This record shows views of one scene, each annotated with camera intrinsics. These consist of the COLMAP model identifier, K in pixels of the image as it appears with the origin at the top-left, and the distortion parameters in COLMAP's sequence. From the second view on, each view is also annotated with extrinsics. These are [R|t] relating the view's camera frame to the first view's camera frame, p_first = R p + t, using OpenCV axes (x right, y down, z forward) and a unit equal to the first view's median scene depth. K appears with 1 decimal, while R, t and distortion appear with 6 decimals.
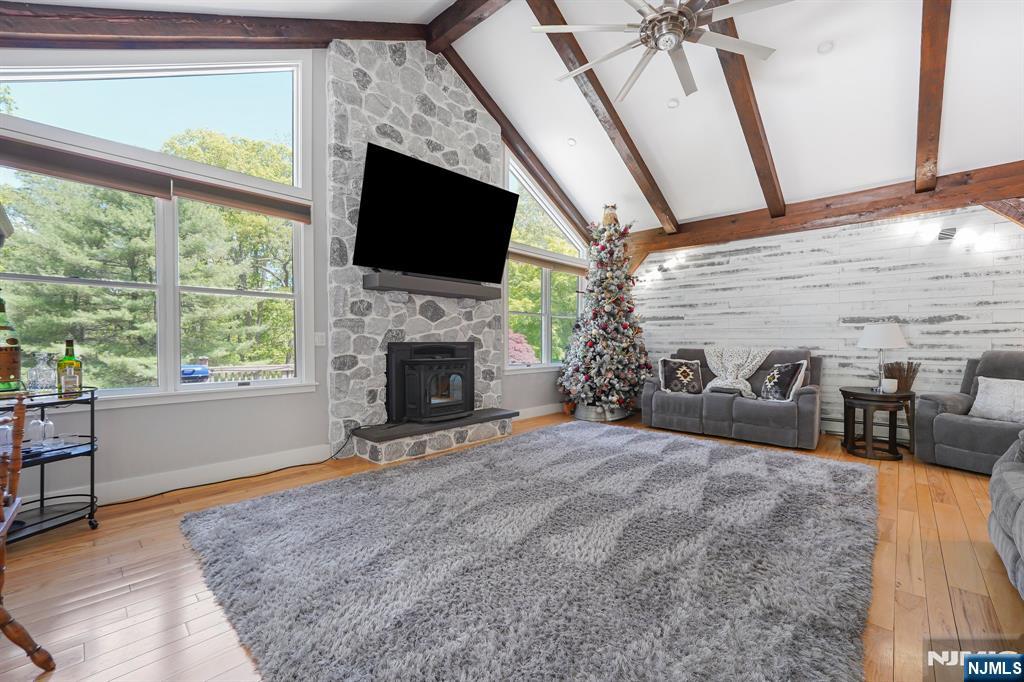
lens RADIAL K [[421.7, 0, 511.3], [0, 421.7, 345.6], [0, 0, 1]] dist [-0.009949, -0.000659]
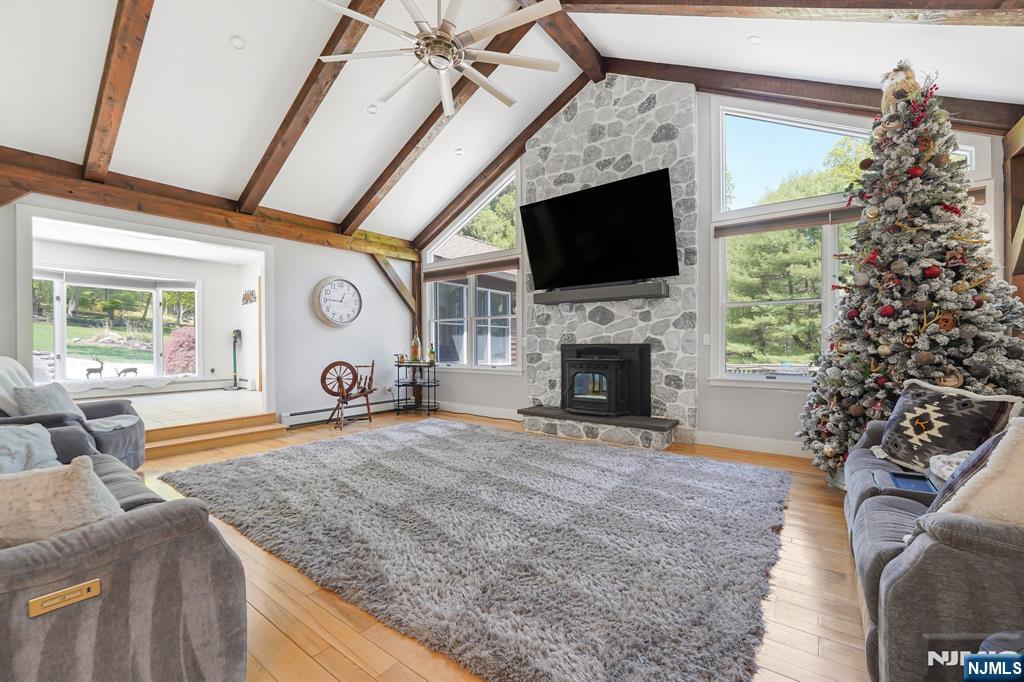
lens RADIAL K [[421.7, 0, 511.4], [0, 421.7, 344.4], [0, 0, 1]] dist [-0.009949, -0.000659]
pose [[0.106033, 0.002727, -0.994359, 0.803494], [-0.005356, 0.999983, 0.002171, -0.007313], [0.994348, 0.005096, 0.106046, 0.592793]]
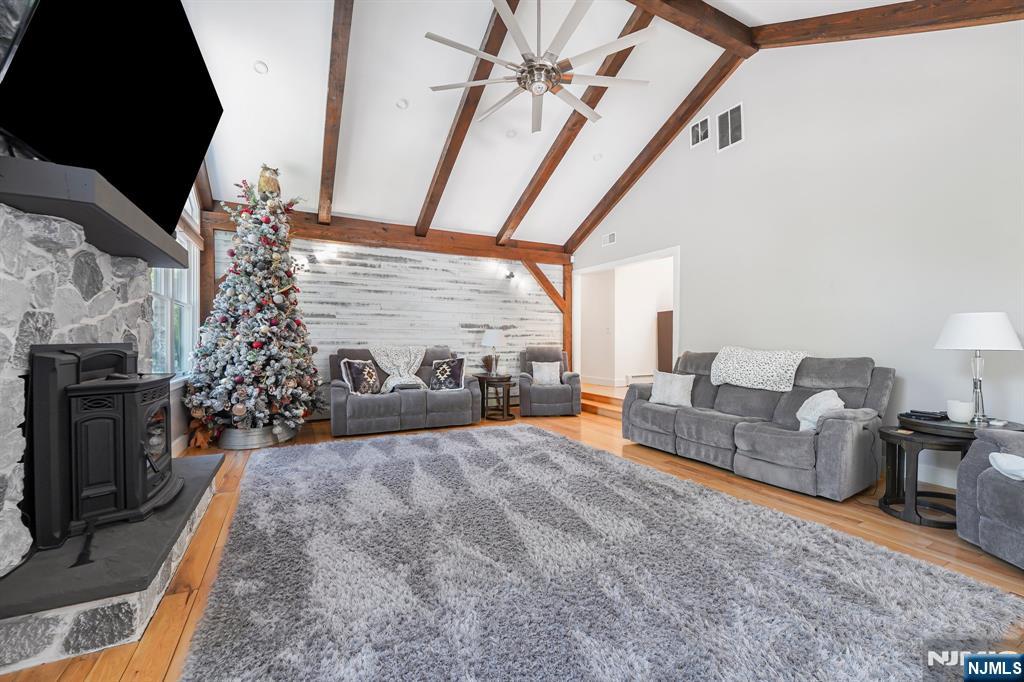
lens RADIAL K [[421.7, 0, 514.6], [0, 421.7, 339.4], [0, 0, 1]] dist [-0.009949, -0.000659]
pose [[0.325648, 0.003521, 0.945485, -0.423428], [0.007164, 0.999955, -0.006191, -0.006351], [-0.945464, 0.008790, 0.325608, 0.378789]]
